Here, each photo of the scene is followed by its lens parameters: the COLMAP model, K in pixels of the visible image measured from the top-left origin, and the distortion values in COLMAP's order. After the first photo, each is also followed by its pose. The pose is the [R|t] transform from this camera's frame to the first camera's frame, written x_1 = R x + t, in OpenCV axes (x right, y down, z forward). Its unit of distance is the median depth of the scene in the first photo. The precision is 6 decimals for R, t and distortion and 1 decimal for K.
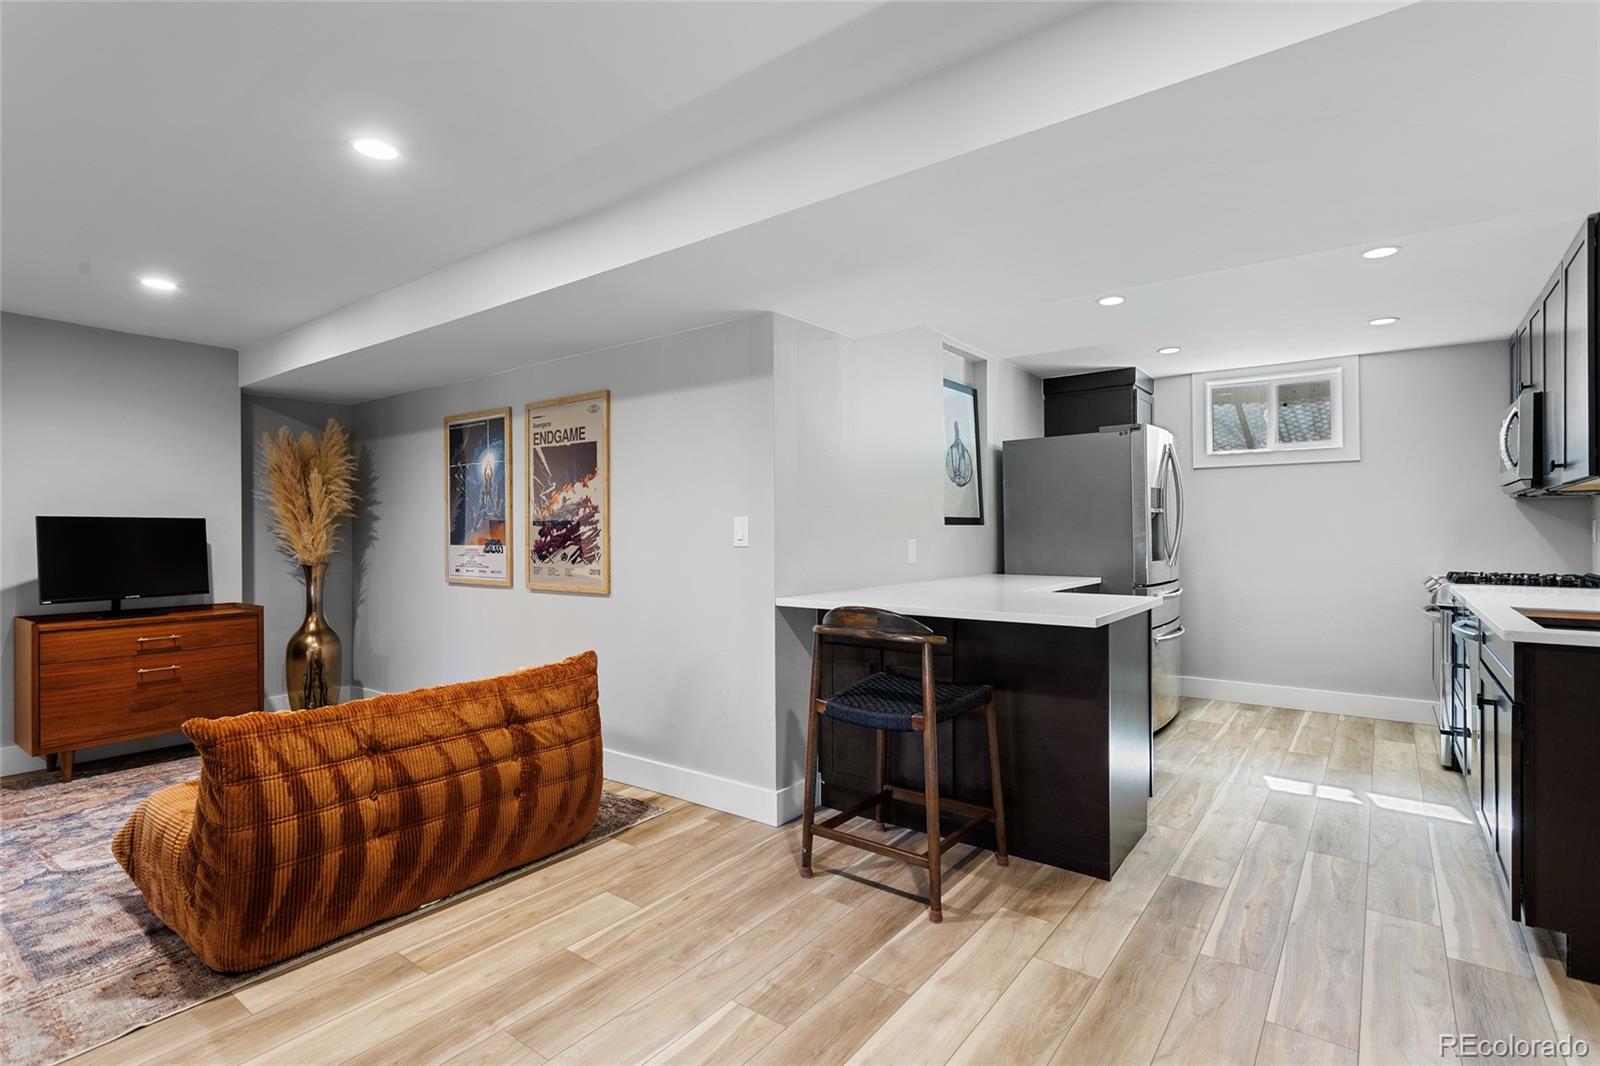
lens RADIAL K [[775.8, 0, 799.5], [0, 775.8, 531.3], [0, 0, 1]] dist [-0.027716, 0.015270]
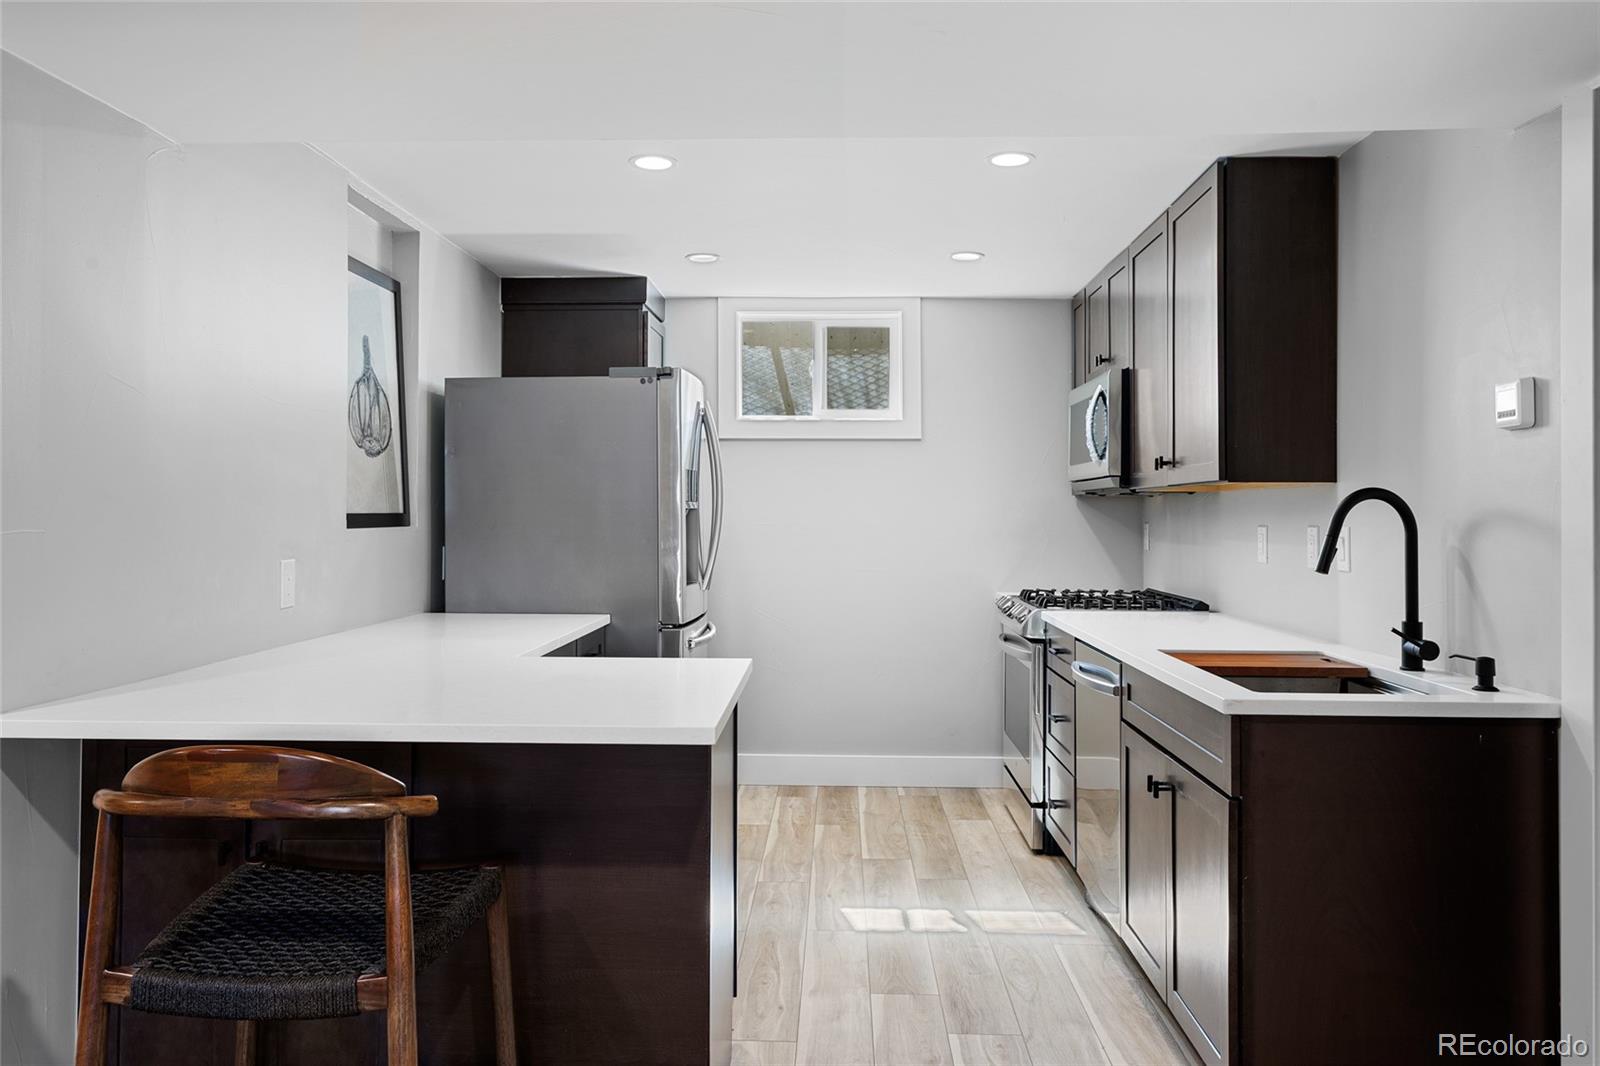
lens RADIAL K [[1191.5, 0, 809.6], [0, 1191.5, 493.1], [0, 0, 1]] dist [0.000226, 0.003968]
pose [[0.816237, 0.019303, 0.577395, -0.026281], [-0.009351, 0.999752, -0.020203, -0.019343], [-0.577642, 0.011091, 0.816215, 0.150187]]
